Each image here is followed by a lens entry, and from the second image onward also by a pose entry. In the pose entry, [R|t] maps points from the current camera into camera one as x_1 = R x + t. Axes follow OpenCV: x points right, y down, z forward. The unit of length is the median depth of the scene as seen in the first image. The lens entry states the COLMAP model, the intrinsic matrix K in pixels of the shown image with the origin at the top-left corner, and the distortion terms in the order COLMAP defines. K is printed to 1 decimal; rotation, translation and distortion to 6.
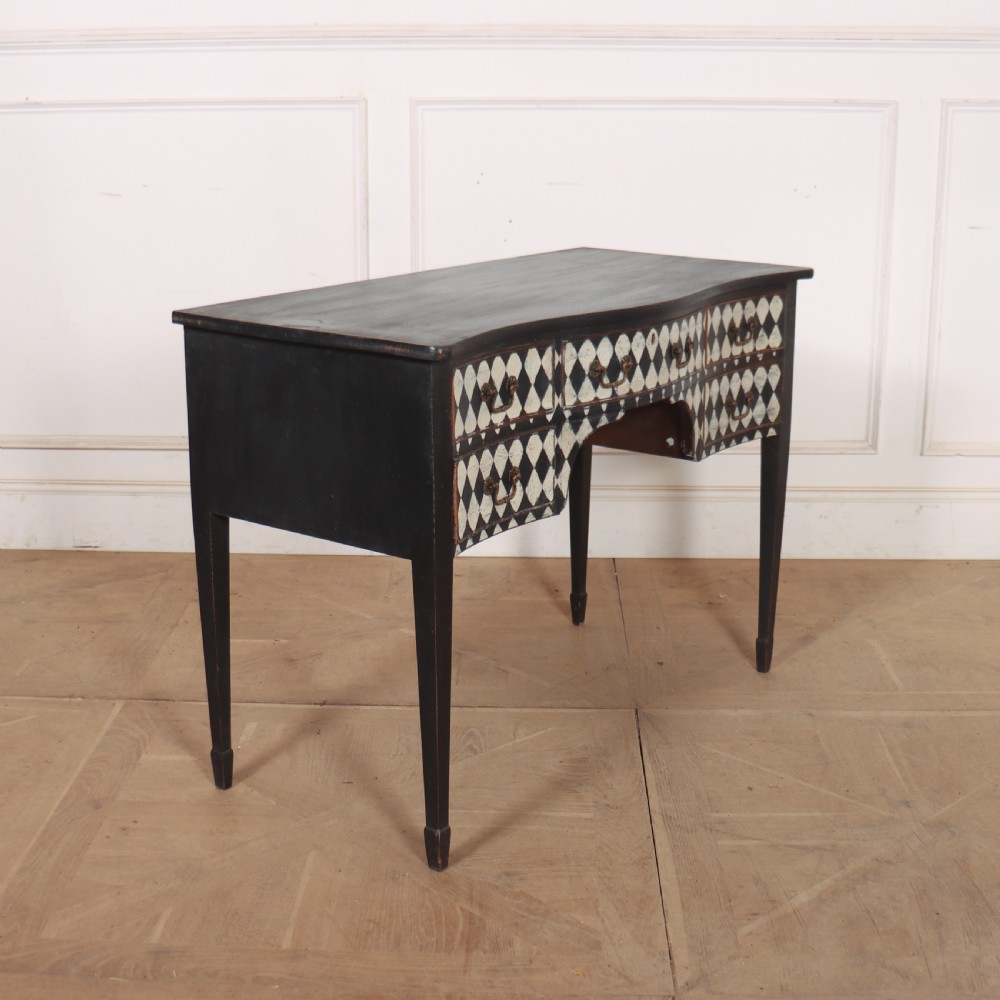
lens RADIAL K [[1565.7, 0, 468.5], [0, 1565.7, 502.1], [0, 0, 1]] dist [-0.176038, 0.120366]
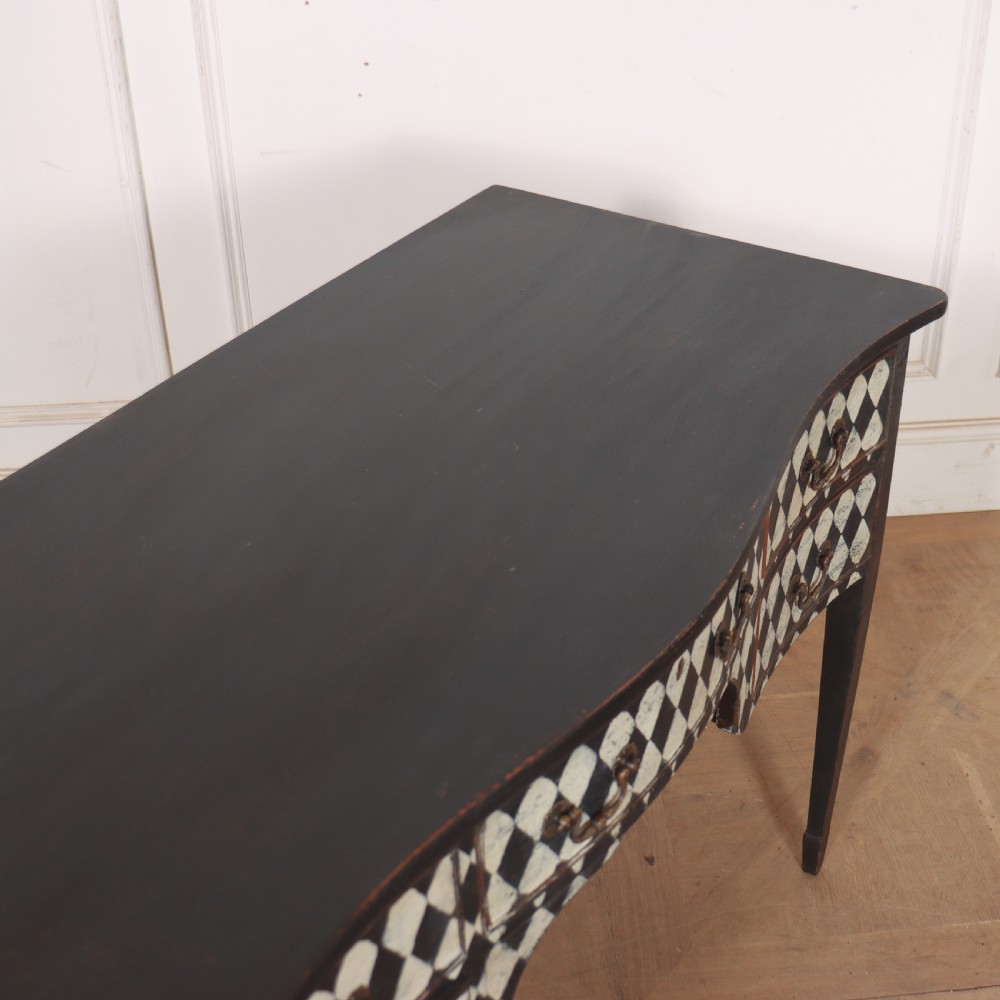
lens RADIAL K [[1413.8, 0, 562.2], [0, 1413.8, 430.0], [0, 0, 1]] dist [-0.155918, 0.092161]
pose [[0.991201, -0.069420, 0.112697, 0.039831], [0.036163, 0.961065, 0.273946, -0.240996], [-0.127326, -0.267460, 0.955119, 0.560264]]
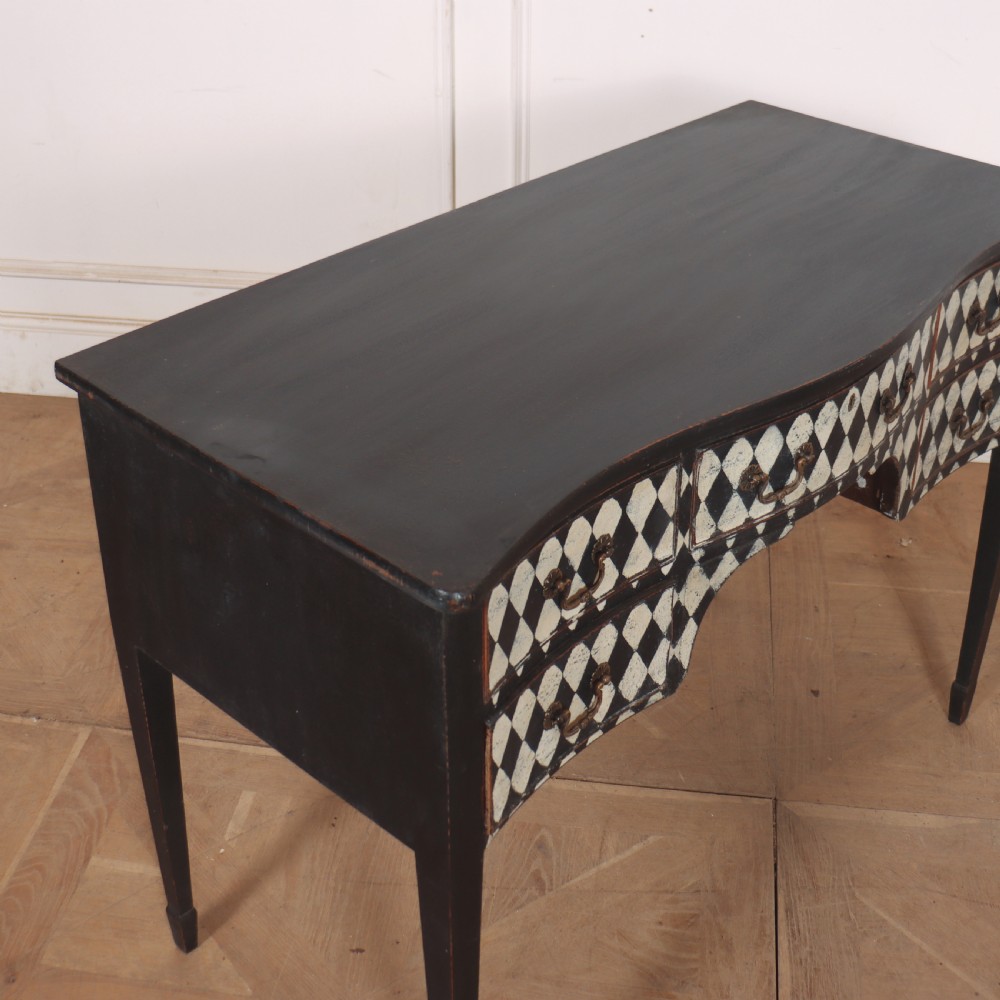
lens RADIAL K [[1498.0, 0, 422.9], [0, 1498.0, 411.2], [0, 0, 1]] dist [-0.175519, 0.158854]
pose [[0.990700, 0.050846, -0.126209, 0.023083], [-0.020036, 0.971958, 0.234301, -0.200946], [0.134583, -0.229593, 0.963937, 0.370662]]
